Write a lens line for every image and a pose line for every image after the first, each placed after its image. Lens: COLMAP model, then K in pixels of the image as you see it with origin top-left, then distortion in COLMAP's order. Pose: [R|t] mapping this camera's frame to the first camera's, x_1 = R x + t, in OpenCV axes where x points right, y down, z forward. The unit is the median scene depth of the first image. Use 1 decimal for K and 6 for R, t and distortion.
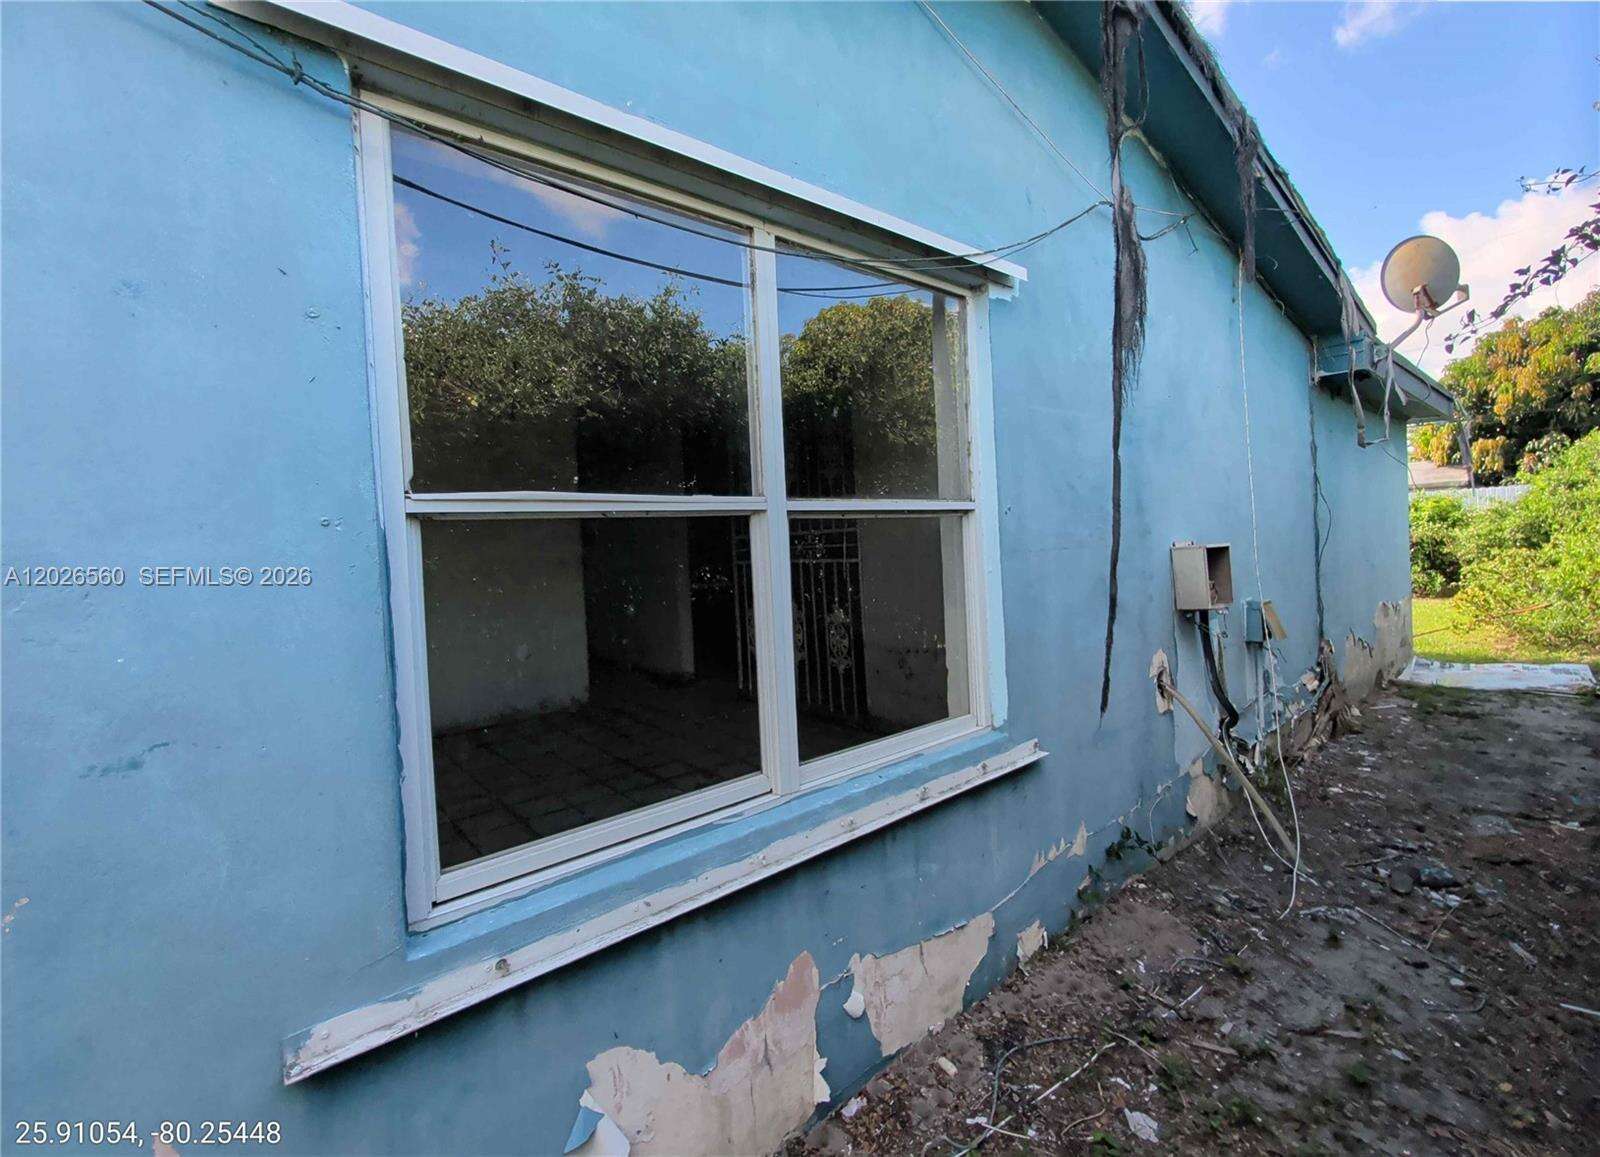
lens RADIAL K [[681.6, 0, 798.2], [0, 681.6, 554.3], [0, 0, 1]] dist [0.000840, 0.000112]
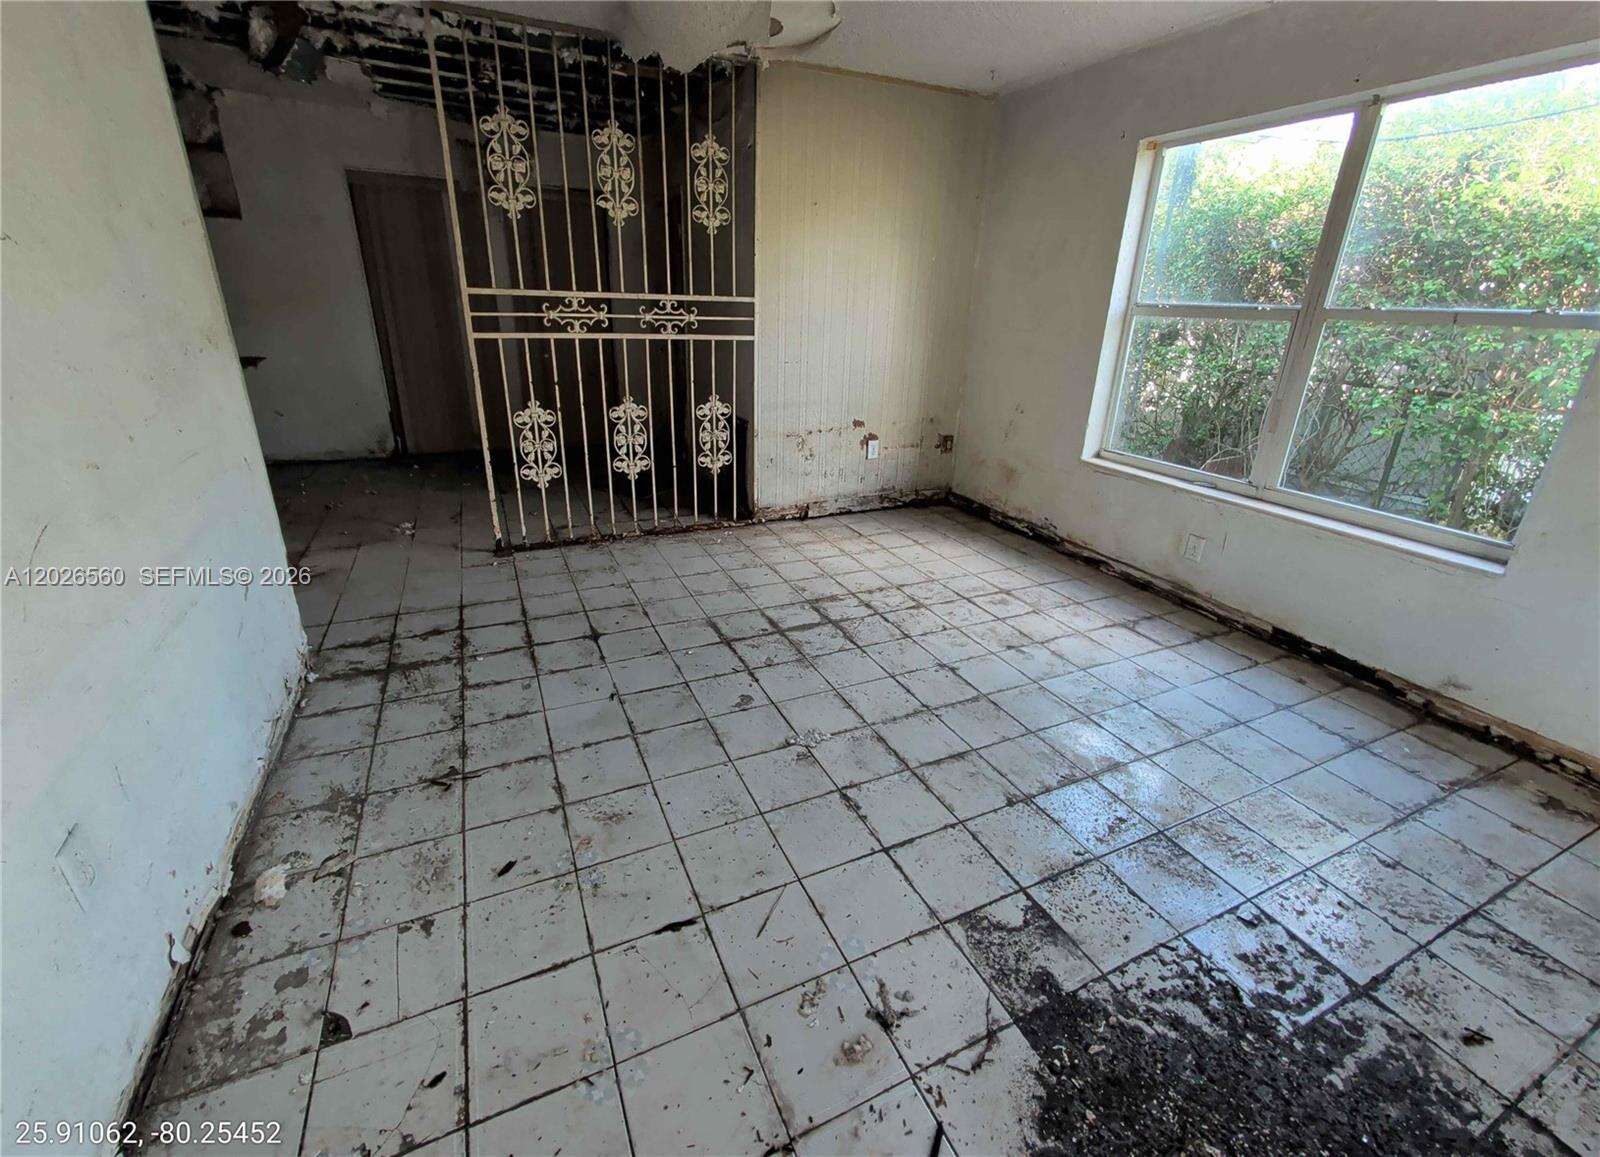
lens RADIAL K [[681.6, 0, 798.2], [0, 681.6, 554.3], [0, 0, 1]] dist [0.000840, 0.000112]
pose [[0.249161, -0.290088, 0.923995, -0.754991], [-0.025631, 0.951776, 0.305722, 0.004169], [-0.968123, -0.099856, 0.229710, 0.689391]]
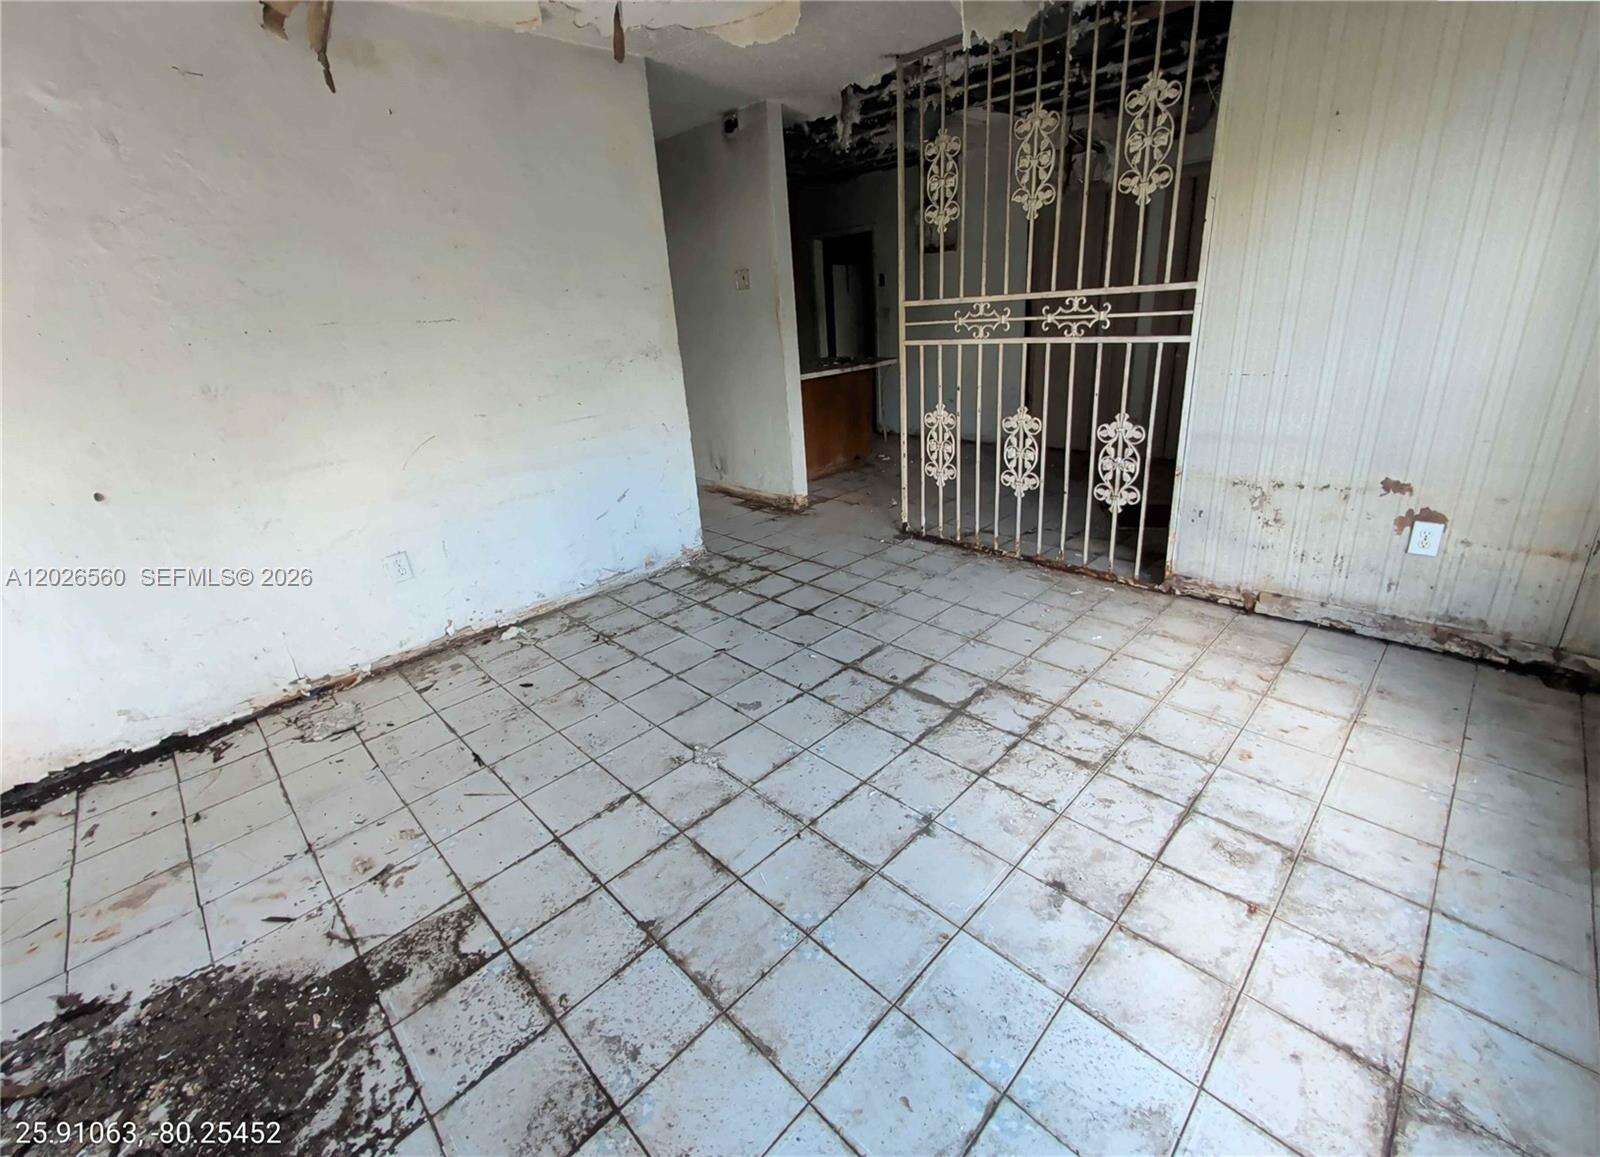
lens RADIAL K [[681.6, 0, 798.2], [0, 681.6, 554.3], [0, 0, 1]] dist [0.000840, 0.000112]
pose [[0.996097, -0.049164, 0.073299, -0.310373], [0.023061, 0.946615, 0.321540, -0.012887], [-0.085194, -0.318595, 0.944055, 0.365693]]
